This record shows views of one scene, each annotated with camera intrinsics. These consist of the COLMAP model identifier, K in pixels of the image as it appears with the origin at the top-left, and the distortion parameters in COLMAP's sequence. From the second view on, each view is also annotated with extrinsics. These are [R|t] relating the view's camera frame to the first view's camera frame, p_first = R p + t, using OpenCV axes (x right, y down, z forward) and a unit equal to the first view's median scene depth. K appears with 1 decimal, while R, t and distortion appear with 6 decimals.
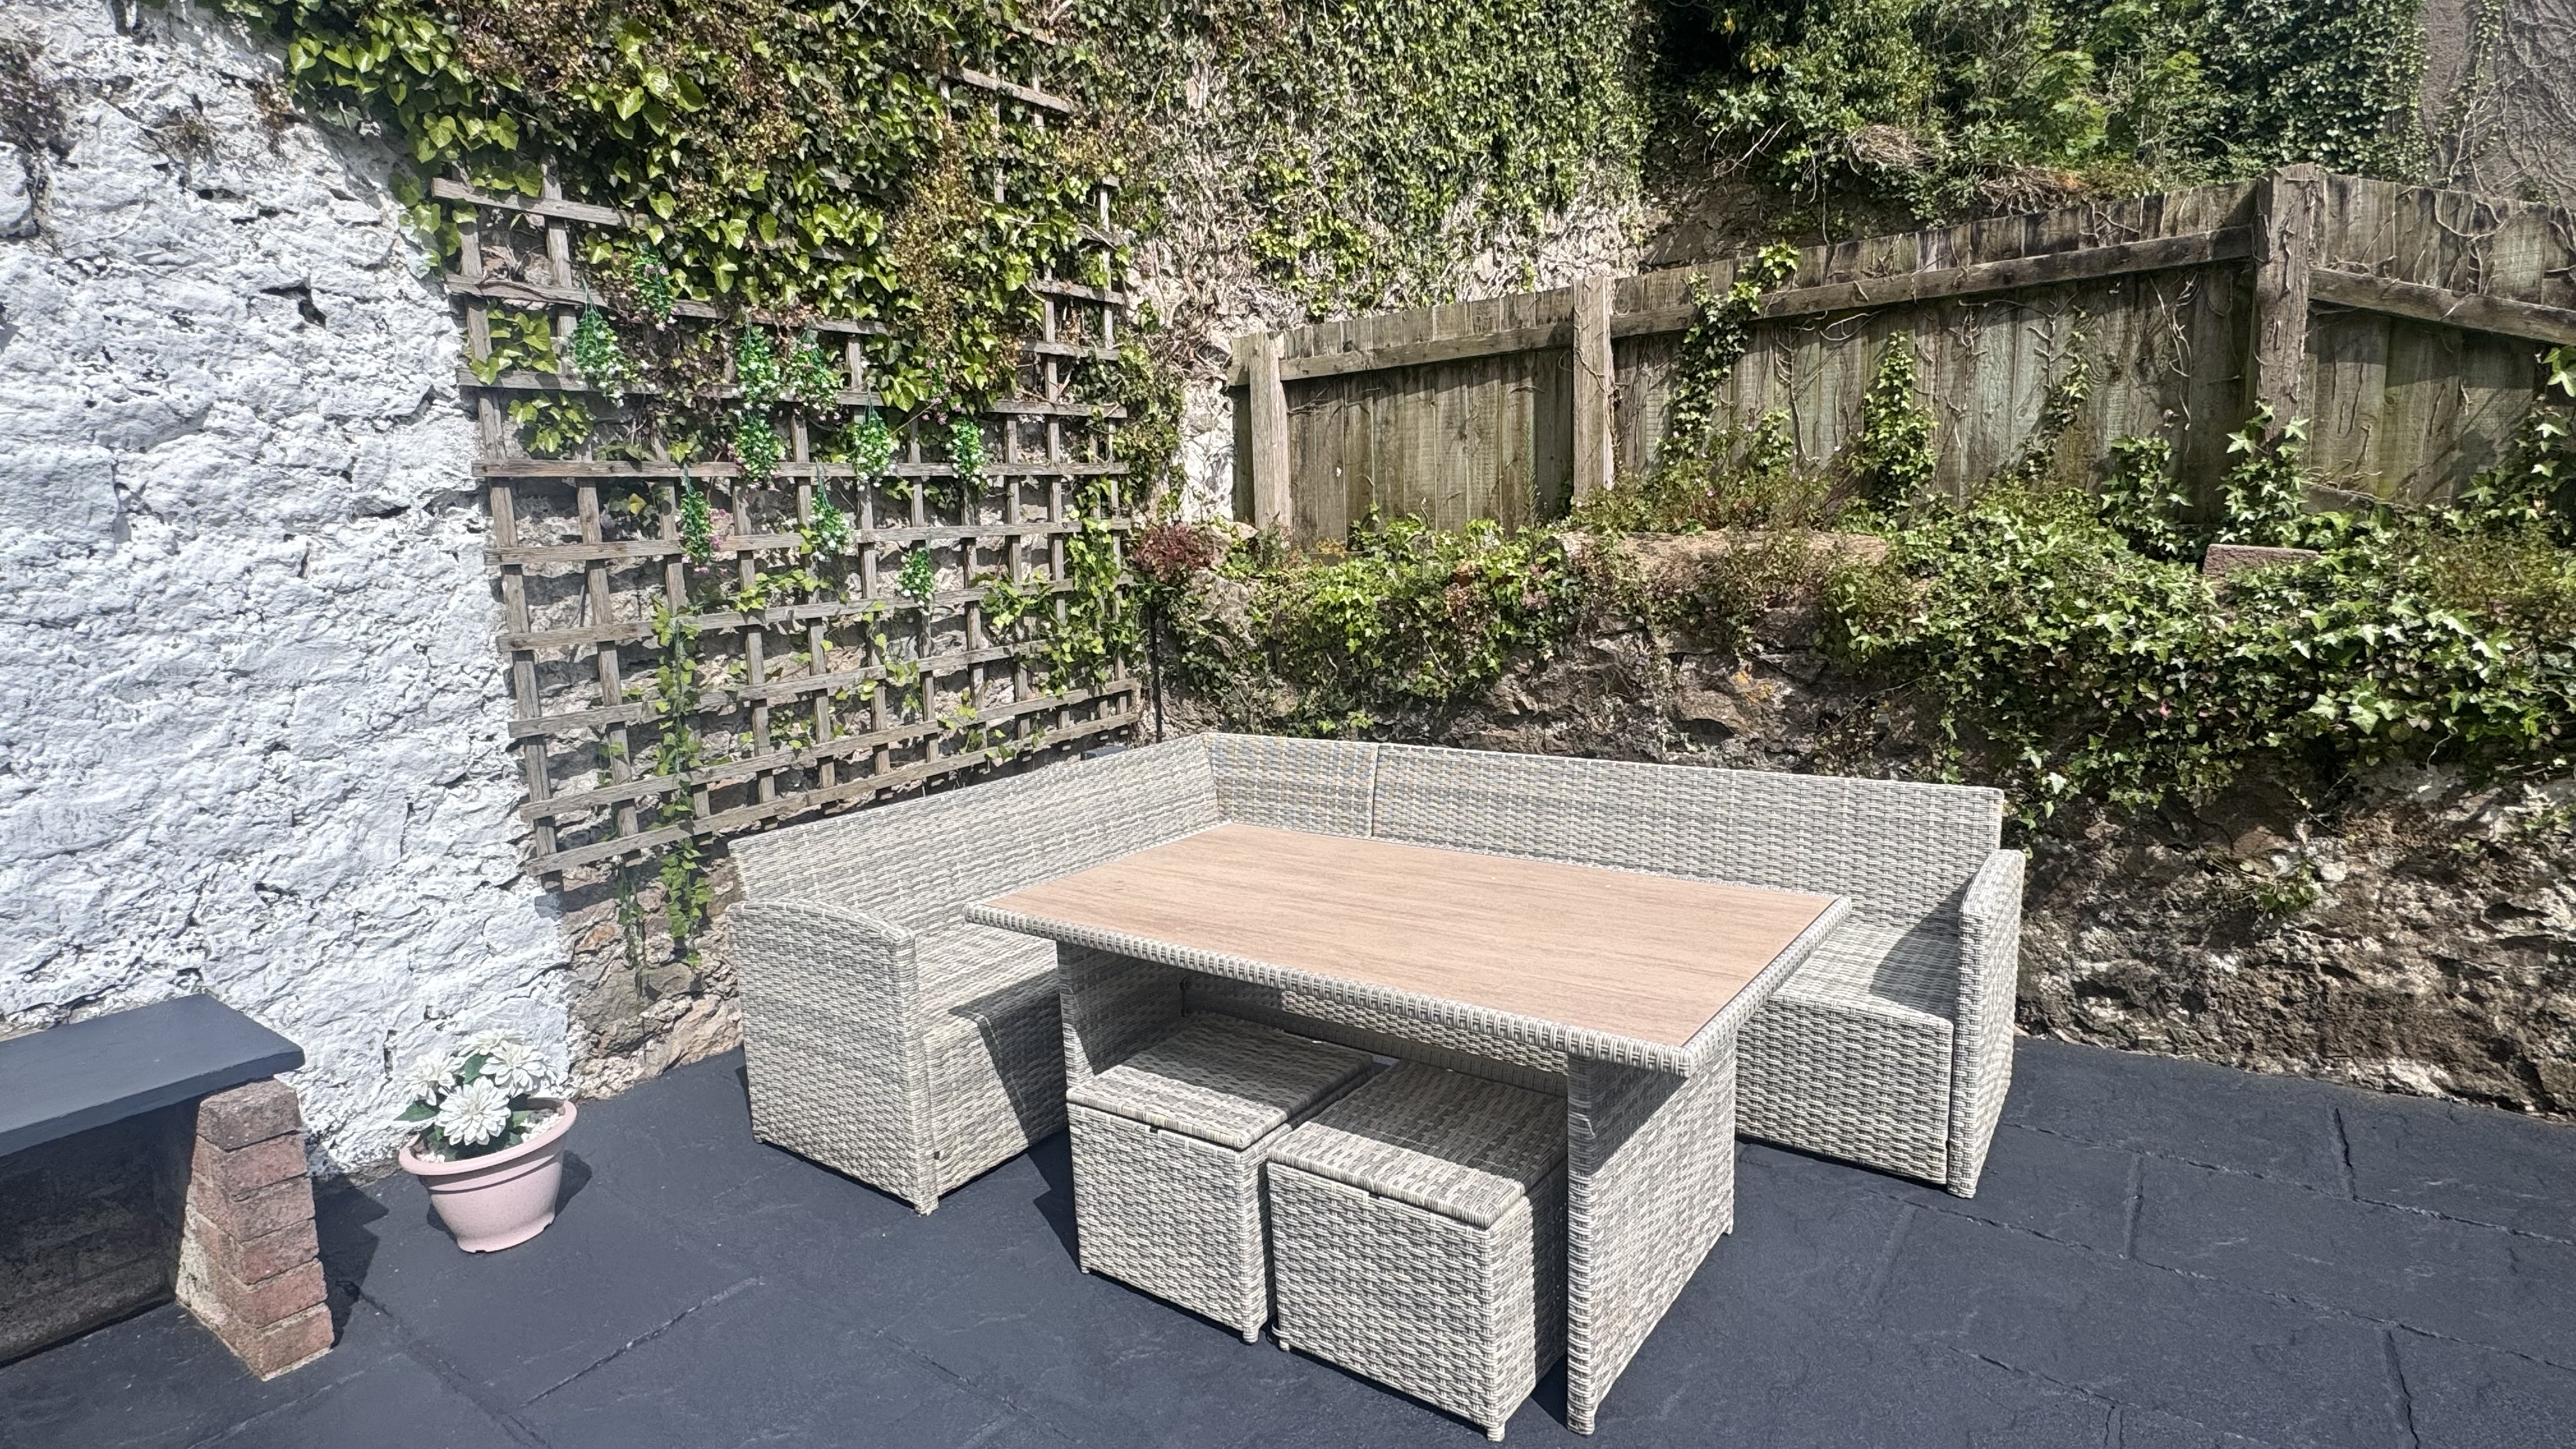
lens RADIAL K [[1260.2, 0, 1283.9], [0, 1260.2, 721.2], [0, 0, 1]] dist [-0.001117, 0.000194]
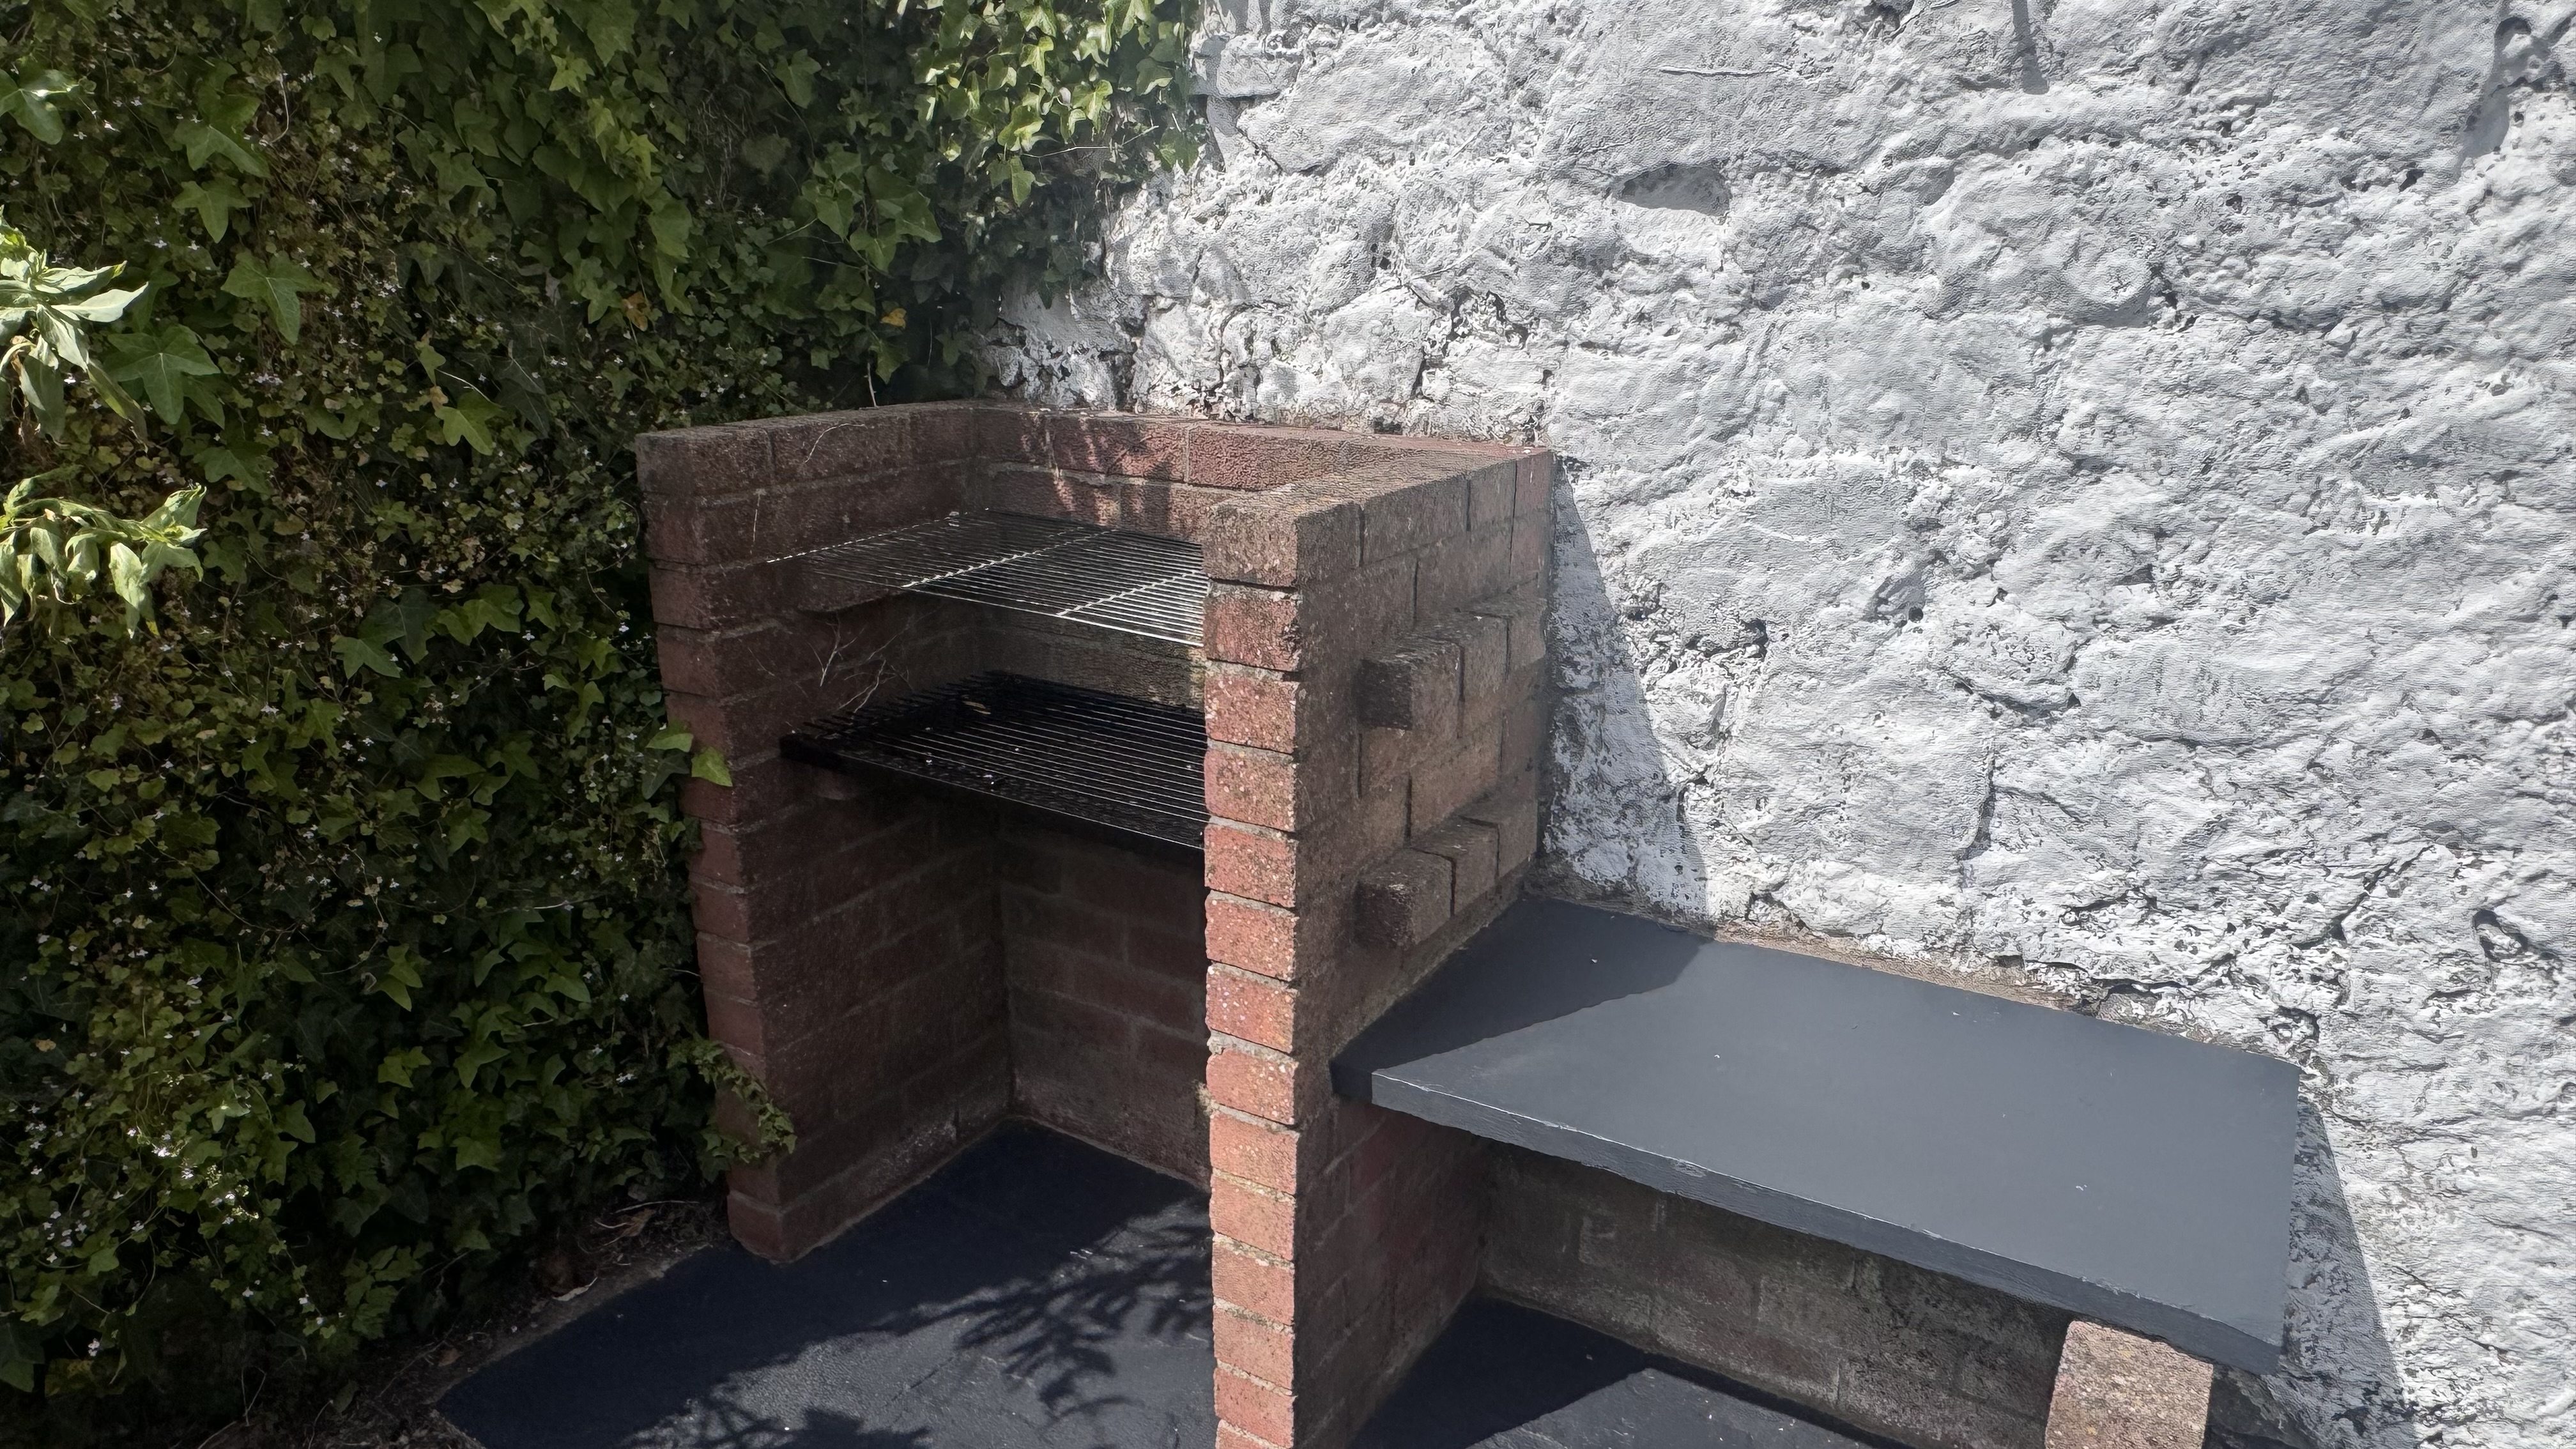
lens RADIAL K [[1630.6, 0, 1269.3], [0, 1630.6, 726.6], [0, 0, 1]] dist [-0.000575, 0.000667]
pose [[0.034249, 0.325741, -0.944839, -0.218578], [-0.138831, 0.937778, 0.318274, -0.053912], [0.989724, 0.120272, 0.077340, 0.393347]]
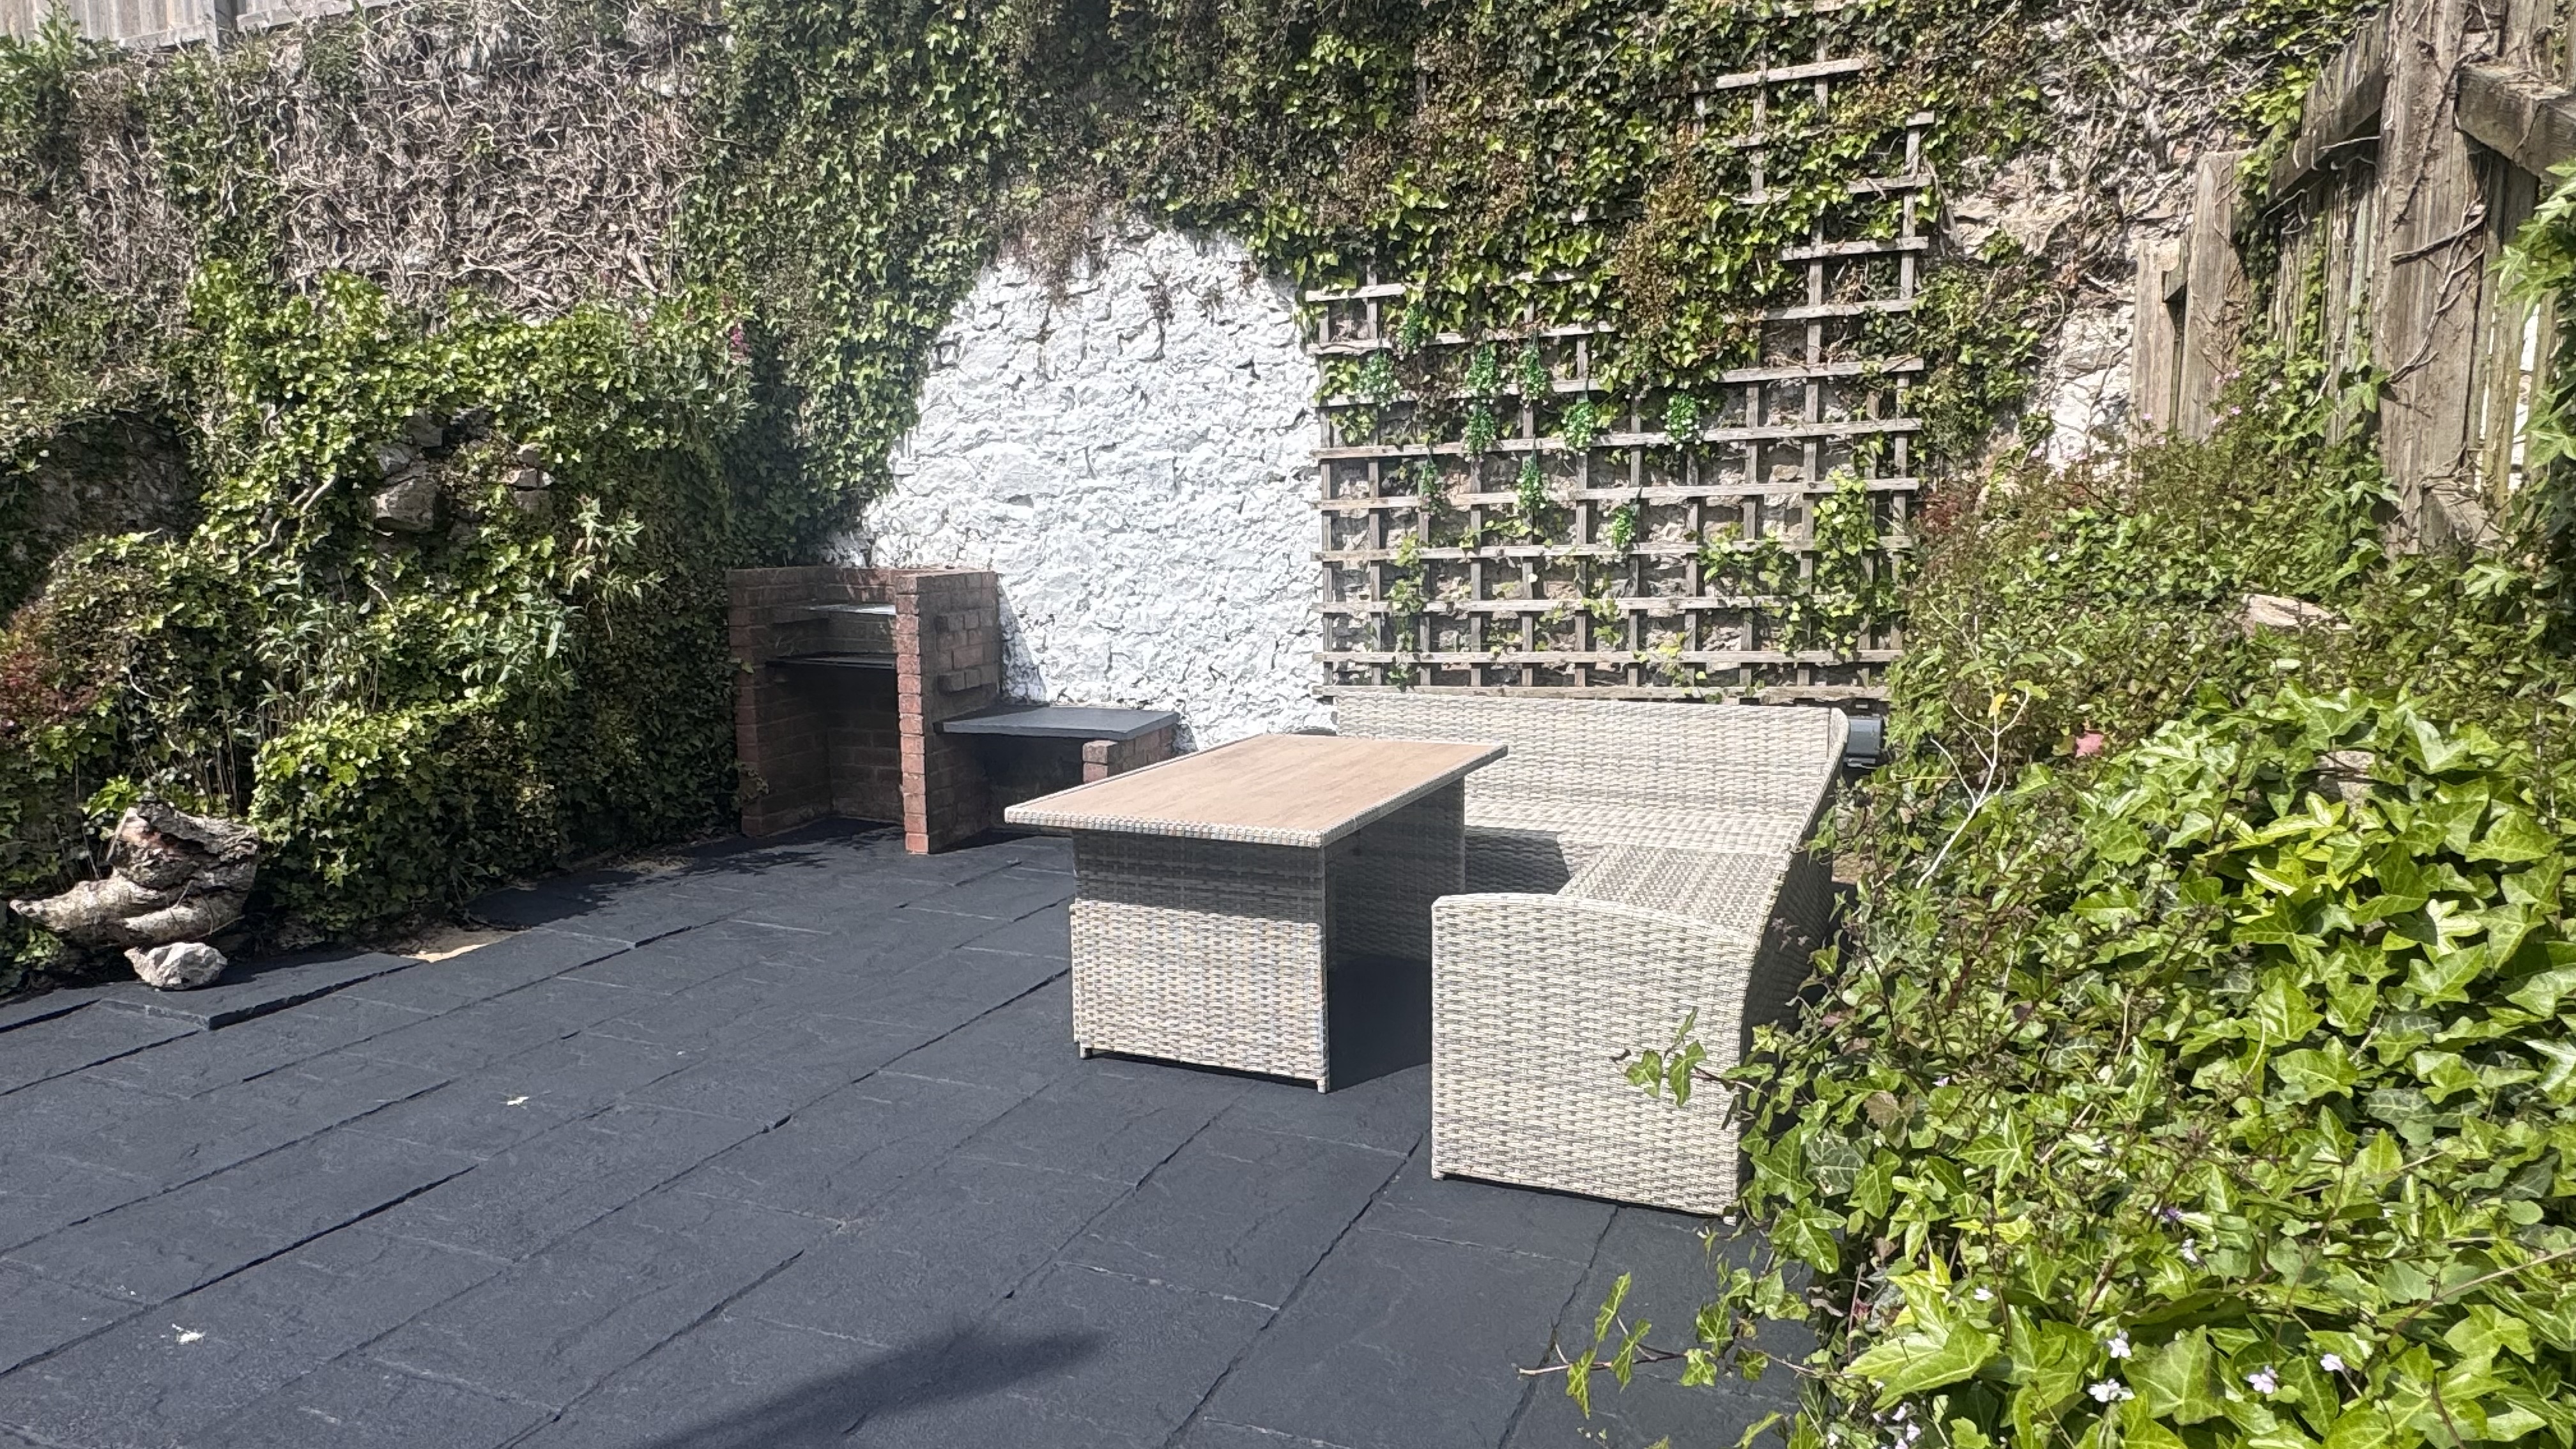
lens RADIAL K [[1630.6, 0, 1297.3], [0, 1630.6, 717.6], [0, 0, 1]] dist [-0.000575, 0.000667]
pose [[0.229847, 0.164339, -0.959251, 1.360025], [-0.134016, 0.981595, 0.136055, -0.128601], [0.963955, 0.097283, 0.247641, 0.402174]]
